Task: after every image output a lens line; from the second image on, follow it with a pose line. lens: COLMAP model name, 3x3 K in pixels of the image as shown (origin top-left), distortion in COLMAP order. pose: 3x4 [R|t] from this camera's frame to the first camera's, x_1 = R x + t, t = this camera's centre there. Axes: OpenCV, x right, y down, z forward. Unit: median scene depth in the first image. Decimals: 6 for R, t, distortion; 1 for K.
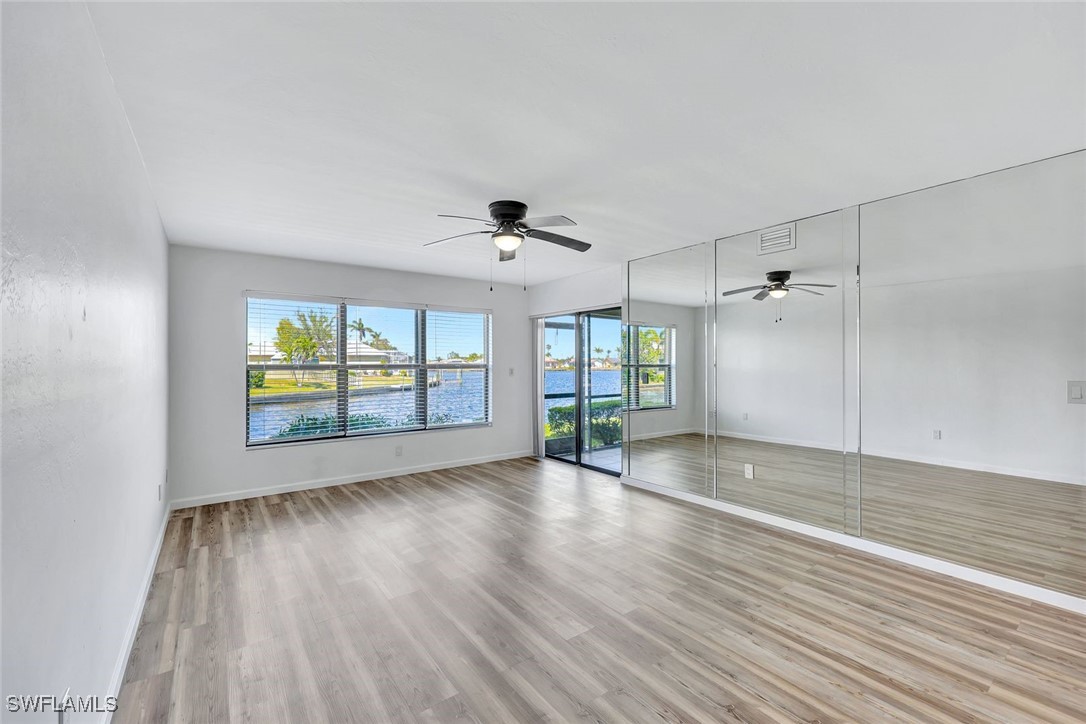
lens RADIAL K [[449.2, 0, 539.1], [0, 449.2, 361.5], [0, 0, 1]] dist [0.001105, -0.000171]
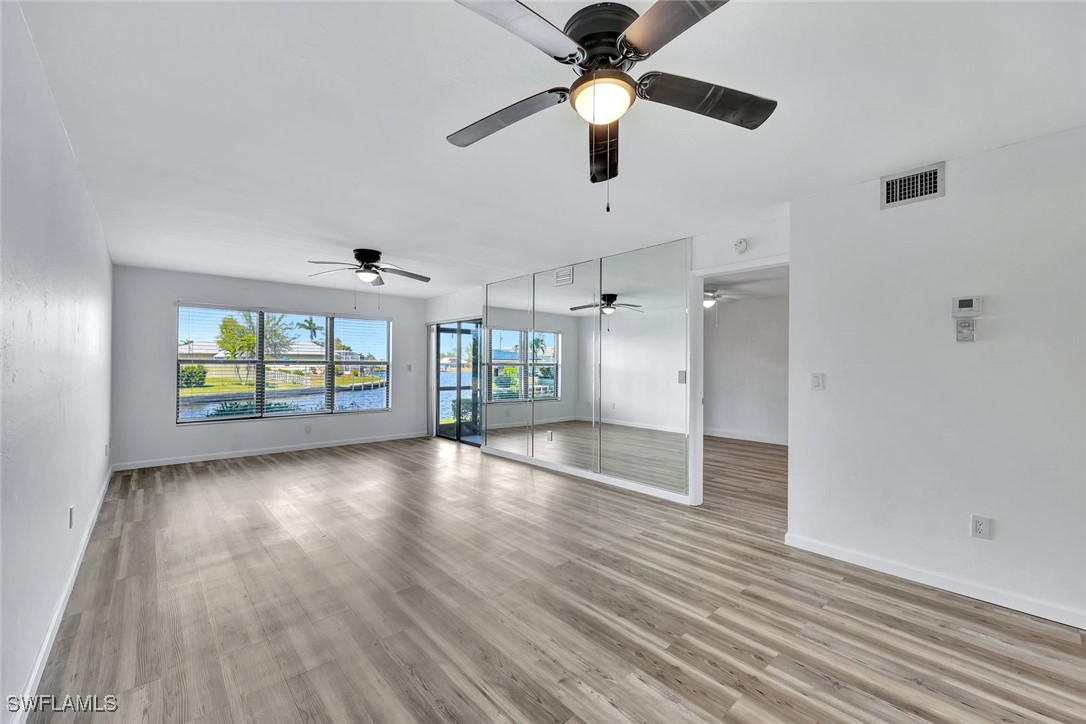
lens RADIAL K [[442.7, 0, 537.4], [0, 442.7, 360.6], [0, 0, 1]] dist [0.006263, 0.000083]
pose [[0.995950, 0.007601, 0.089582, 0.226732], [-0.007165, 0.999961, -0.005190, 0.008408], [-0.089617, 0.004527, 0.995966, -0.311738]]
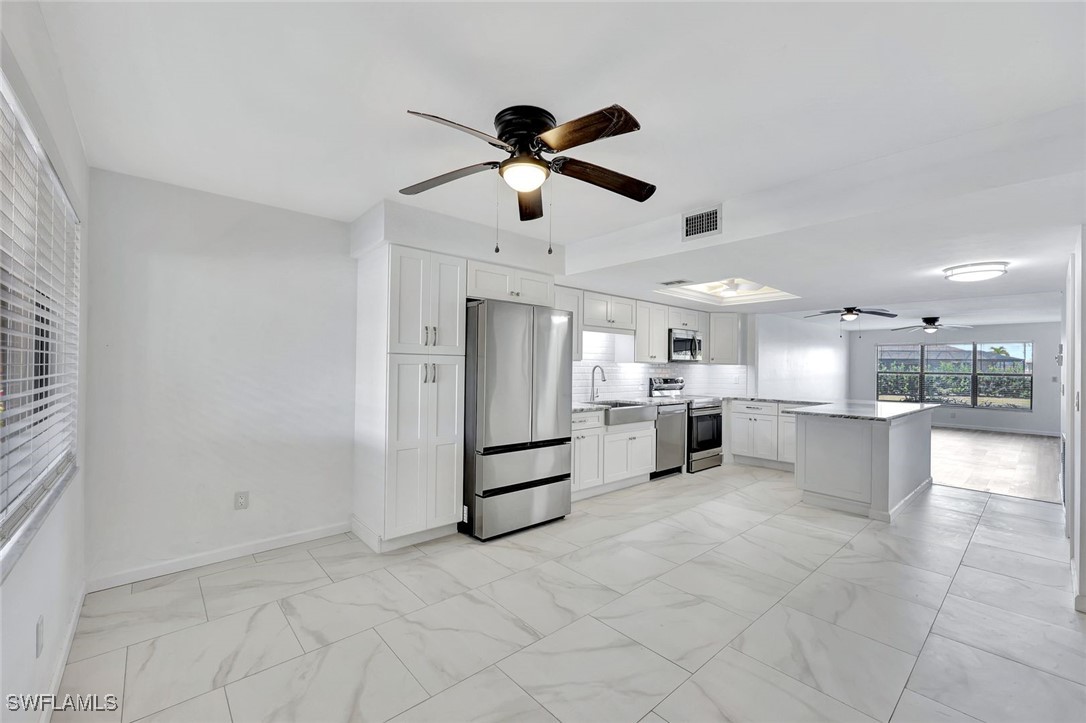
lens RADIAL K [[450.7, 0, 530.6], [0, 450.7, 360.6], [0, 0, 1]] dist [0.000901, 0.000004]
pose [[0.087903, -0.007451, -0.996101, 1.661576], [-0.009291, 0.999922, -0.008300, -0.013981], [0.996086, 0.009984, 0.087827, -1.163602]]
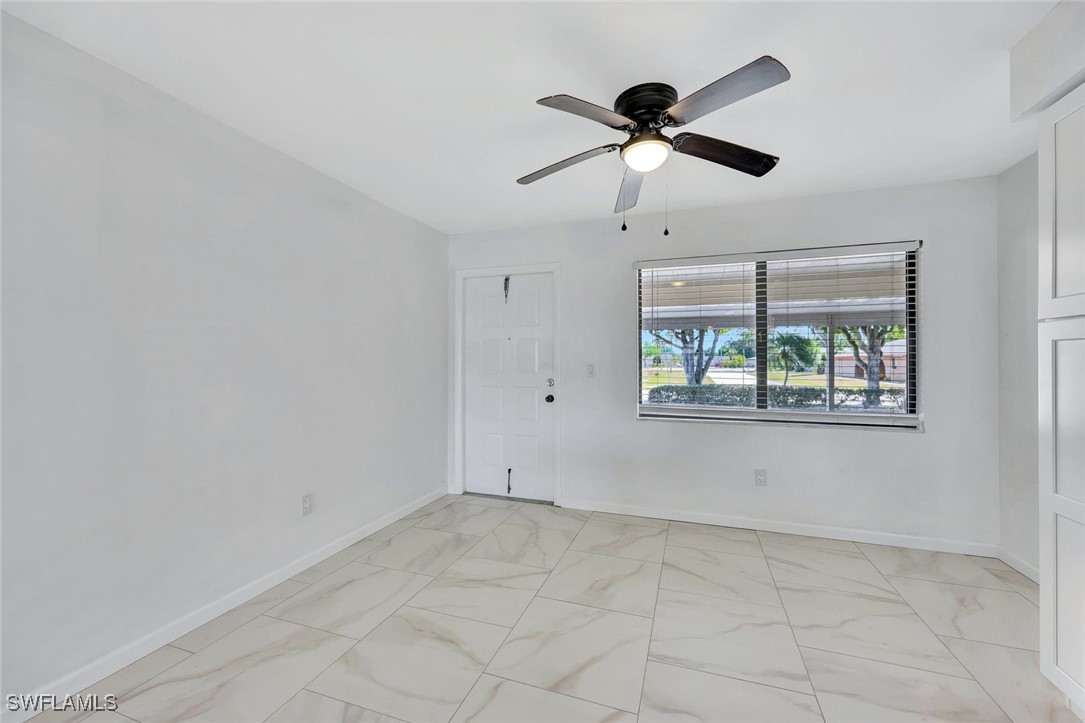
lens RADIAL K [[450.2, 0, 530.1], [0, 450.2, 360.6], [0, 0, 1]] dist [0.000901, 0.000004]
pose [[-0.556310, 0.001343, 0.830973, 0.946854], [-0.003176, 0.999988, -0.003742, 0.006723], [-0.830968, -0.004720, -0.556299, -0.808978]]
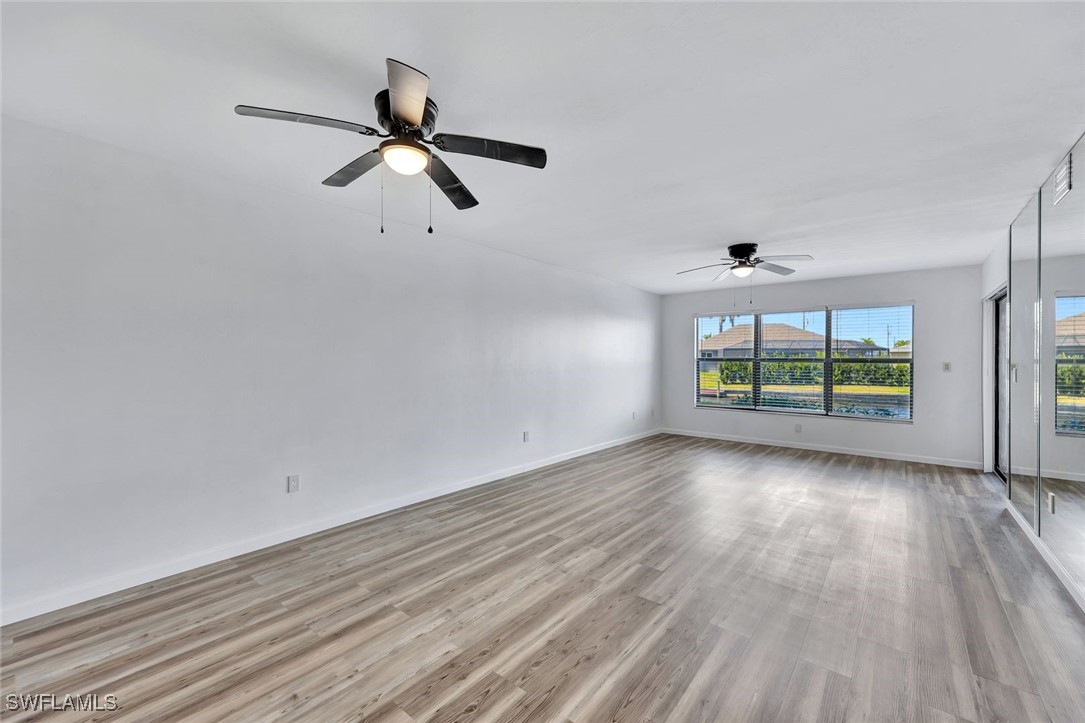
lens RADIAL K [[436.8, 0, 538.6], [0, 436.8, 360.1], [0, 0, 1]] dist [0.008377, -0.000017]
pose [[0.245489, 0.002996, -0.969395, 0.722708], [-0.000241, 0.999995, 0.003030, 0.008701], [0.969399, -0.000510, 0.245489, 0.016032]]
